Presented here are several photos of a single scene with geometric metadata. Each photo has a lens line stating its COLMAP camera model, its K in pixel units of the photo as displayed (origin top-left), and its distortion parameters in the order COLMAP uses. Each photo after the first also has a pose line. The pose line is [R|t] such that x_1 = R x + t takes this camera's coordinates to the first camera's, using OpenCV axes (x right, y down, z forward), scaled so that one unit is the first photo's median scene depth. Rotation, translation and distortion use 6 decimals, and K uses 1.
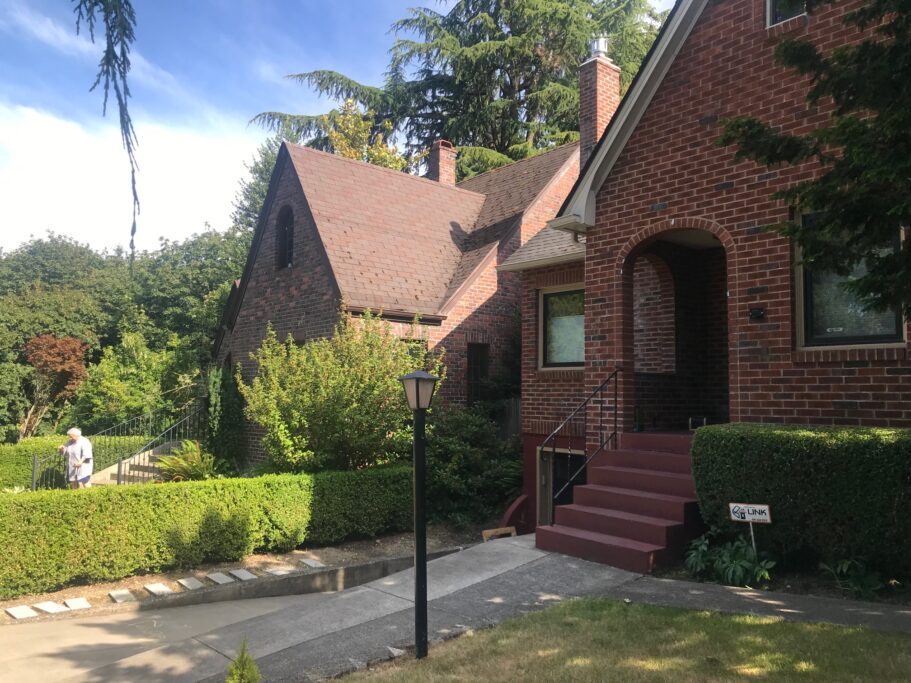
lens RADIAL K [[744.0, 0, 453.4], [0, 744.0, 335.1], [0, 0, 1]] dist [0.007189, 0.004752]
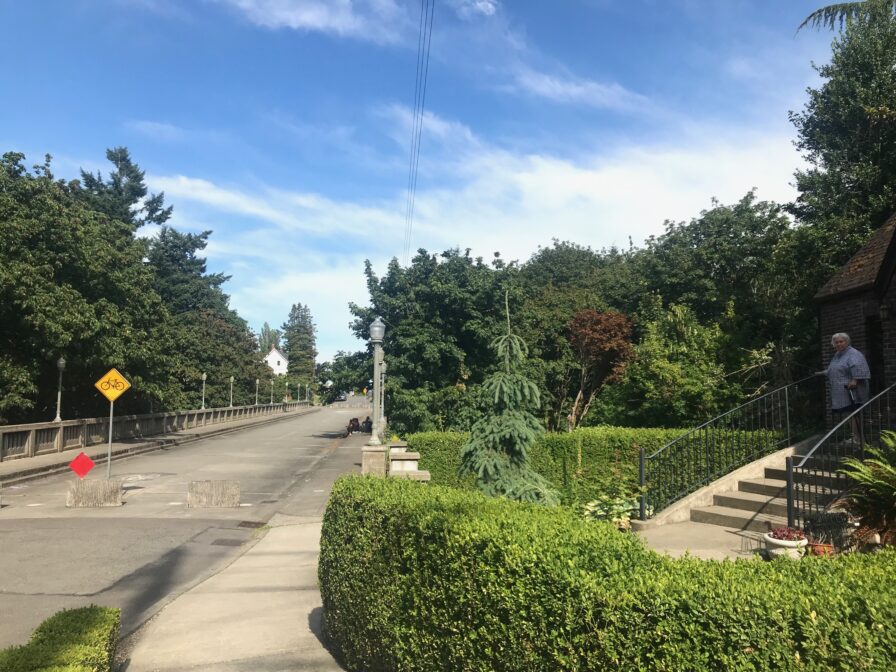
lens RADIAL K [[731.8, 0, 447.6], [0, 731.8, 338.7], [0, 0, 1]] dist [0.007189, 0.004752]
pose [[0.803492, -0.052809, -0.592969, -0.152796], [0.054316, 0.998406, -0.015317, 0.032504], [0.592833, -0.019901, 0.805080, 0.189074]]
